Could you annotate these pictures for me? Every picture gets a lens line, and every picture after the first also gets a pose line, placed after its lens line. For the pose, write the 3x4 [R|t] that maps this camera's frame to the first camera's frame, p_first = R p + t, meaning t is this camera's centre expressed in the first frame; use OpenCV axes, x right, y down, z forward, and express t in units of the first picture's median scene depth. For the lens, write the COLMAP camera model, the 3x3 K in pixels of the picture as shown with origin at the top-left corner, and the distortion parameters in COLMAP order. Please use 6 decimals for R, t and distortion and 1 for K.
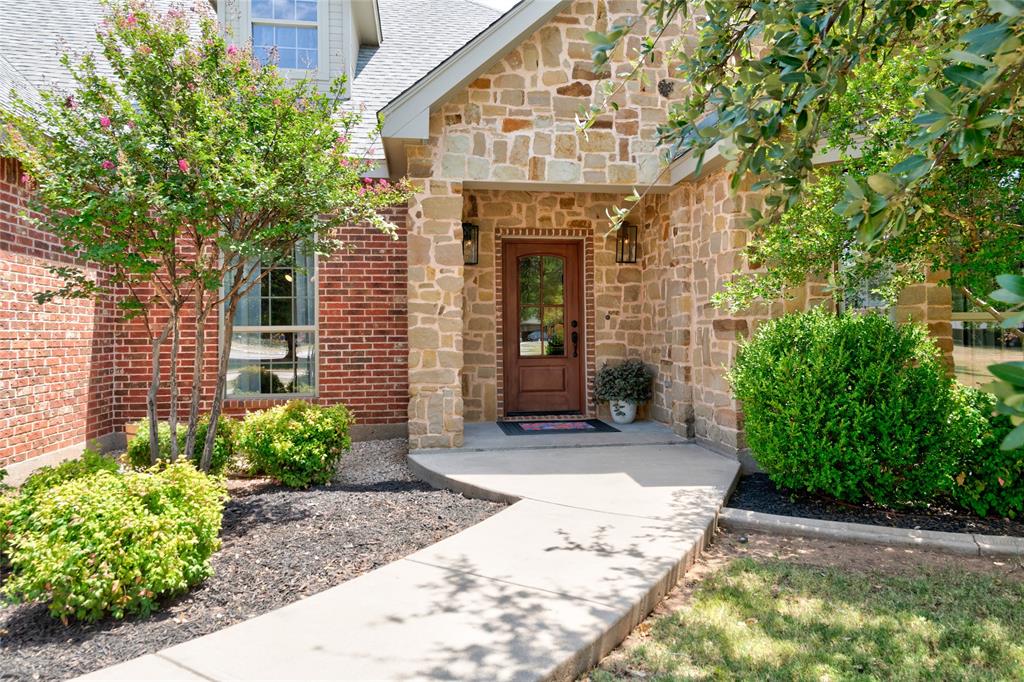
lens RADIAL K [[708.4, 0, 512.4], [0, 708.4, 342.5], [0, 0, 1]] dist [0.000506, 0.000029]
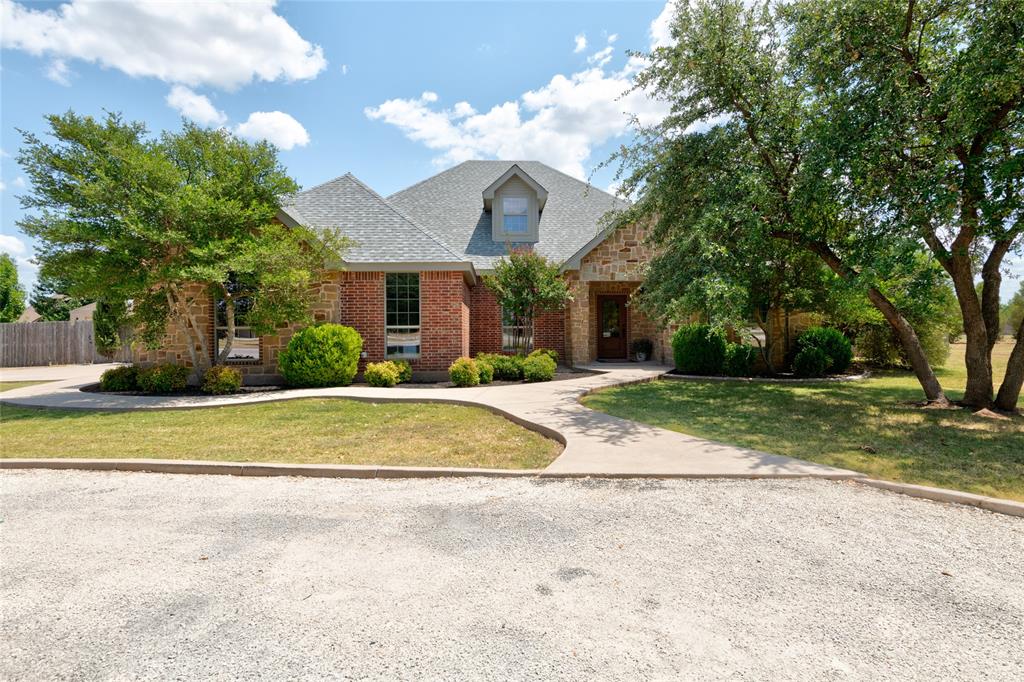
lens RADIAL K [[529.9, 0, 511.2], [0, 529.9, 336.9], [0, 0, 1]] dist [0.000103, 0.000001]
pose [[0.995222, 0.003198, -0.097581, -0.181217], [-0.002758, 0.999985, 0.004643, 0.011758], [0.097594, -0.004352, 0.995217, -1.355481]]
